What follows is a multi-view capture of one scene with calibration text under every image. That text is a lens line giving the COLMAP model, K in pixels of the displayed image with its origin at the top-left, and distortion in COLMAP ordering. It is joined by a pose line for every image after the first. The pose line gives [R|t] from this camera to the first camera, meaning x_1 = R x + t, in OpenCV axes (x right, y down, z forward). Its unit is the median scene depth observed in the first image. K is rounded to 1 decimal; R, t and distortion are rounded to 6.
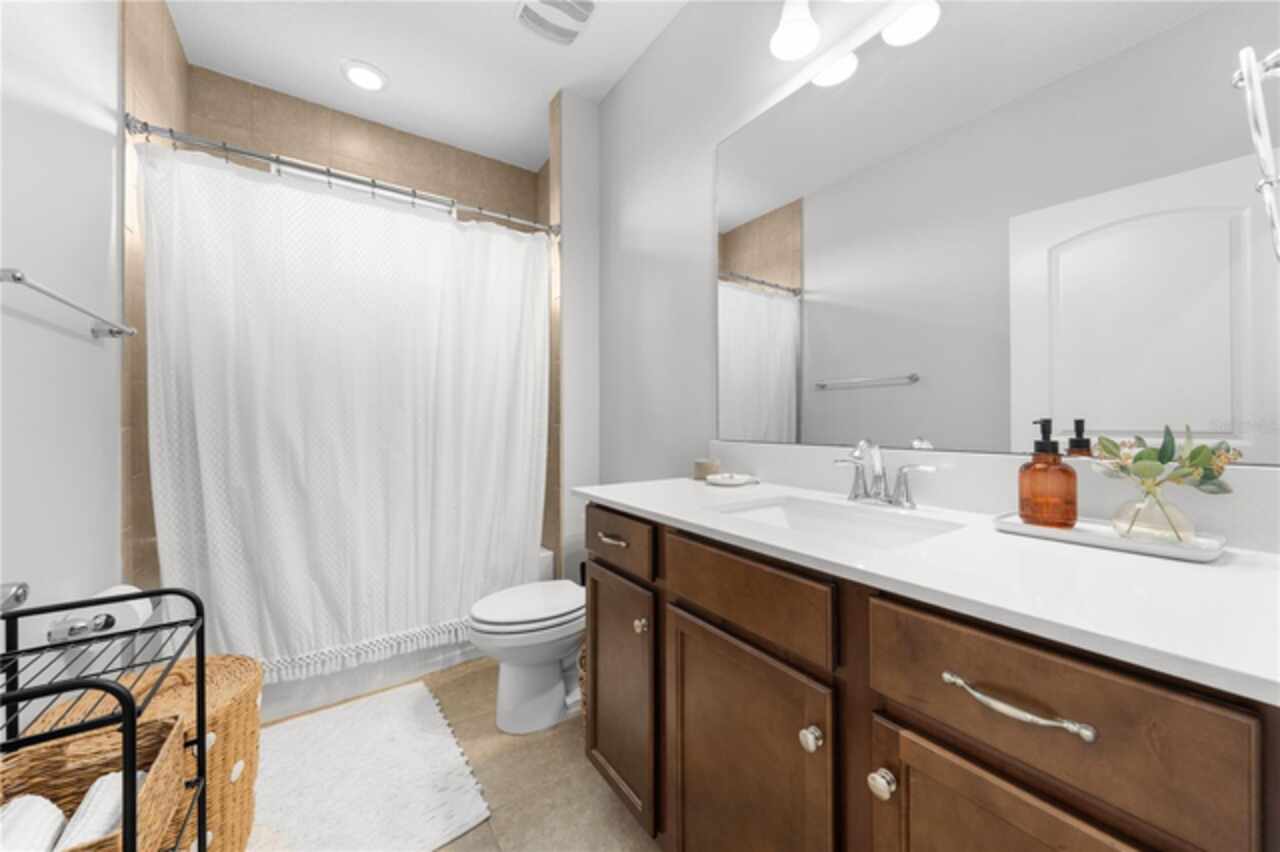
lens RADIAL K [[450.8, 0, 632.8], [0, 450.8, 418.7], [0, 0, 1]] dist [-0.001636, 0.000673]
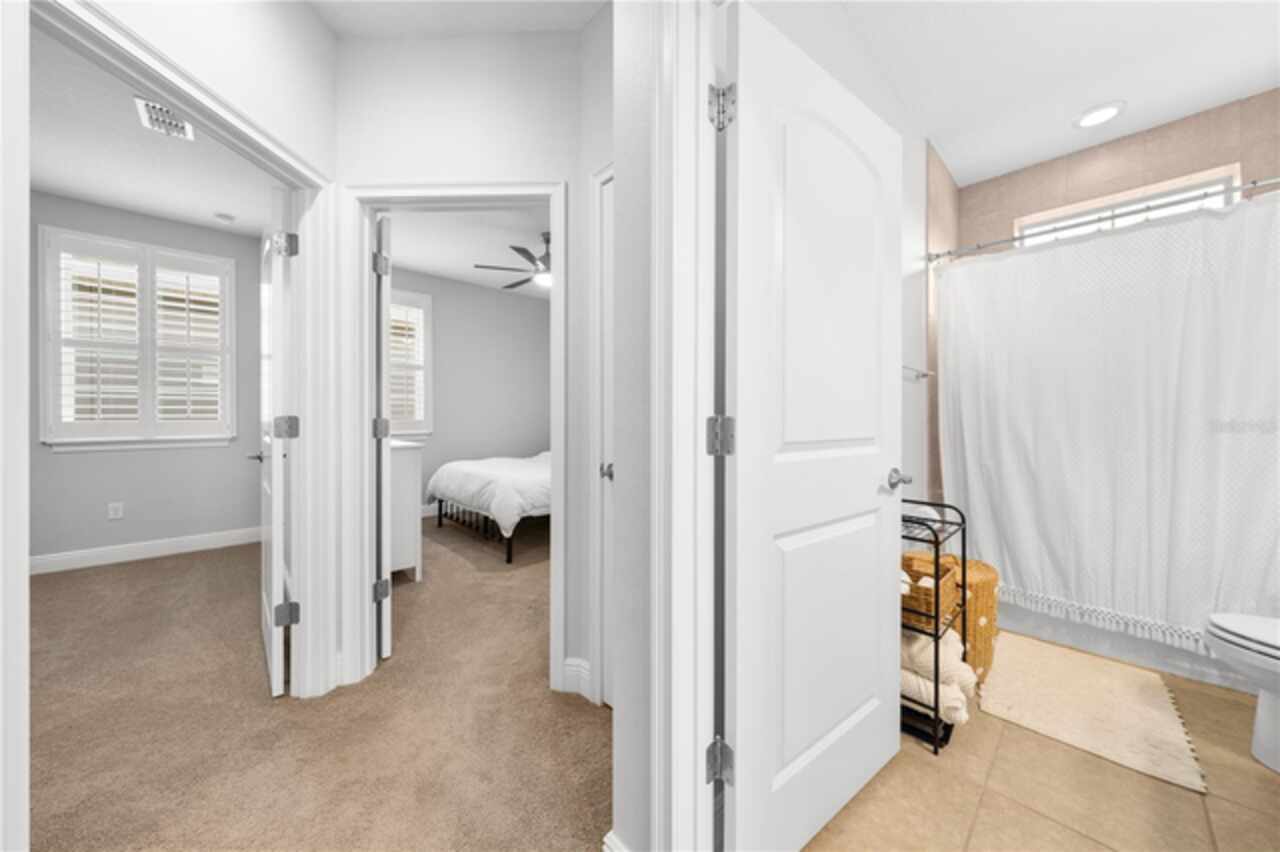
lens RADIAL K [[423.3, 0, 638.4], [0, 423.3, 419.2], [0, 0, 1]] dist [-0.005028, 0.000074]
pose [[0.140813, 0.003464, -0.990030, 0.372871], [0.001242, 0.999992, 0.003676, -0.010903], [0.990035, -0.001747, 0.140808, -0.374096]]
